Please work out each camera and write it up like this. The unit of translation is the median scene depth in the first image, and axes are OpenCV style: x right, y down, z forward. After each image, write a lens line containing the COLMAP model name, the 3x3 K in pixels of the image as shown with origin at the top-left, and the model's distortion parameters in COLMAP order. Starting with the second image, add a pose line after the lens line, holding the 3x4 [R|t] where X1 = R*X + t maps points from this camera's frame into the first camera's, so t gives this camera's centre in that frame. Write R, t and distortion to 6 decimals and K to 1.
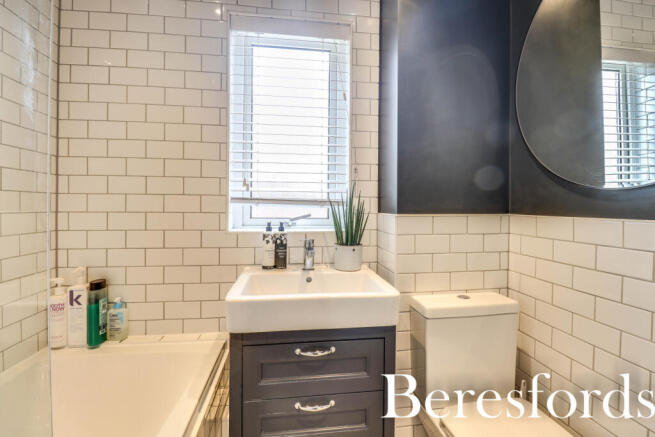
lens RADIAL K [[303.0, 0, 330.2], [0, 303.0, 209.6], [0, 0, 1]] dist [0.002164, -0.014899]
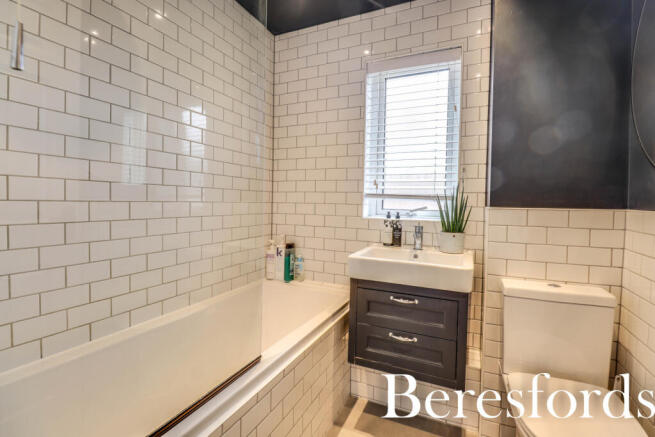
lens RADIAL K [[303.0, 0, 330.2], [0, 303.0, 209.6], [0, 0, 1]] dist [0.002164, -0.014899]
pose [[0.843090, 0.022170, -0.537316, 0.307395], [-0.017333, 0.999751, 0.014054, 0.017712], [0.537493, -0.002535, 0.843264, -0.291123]]
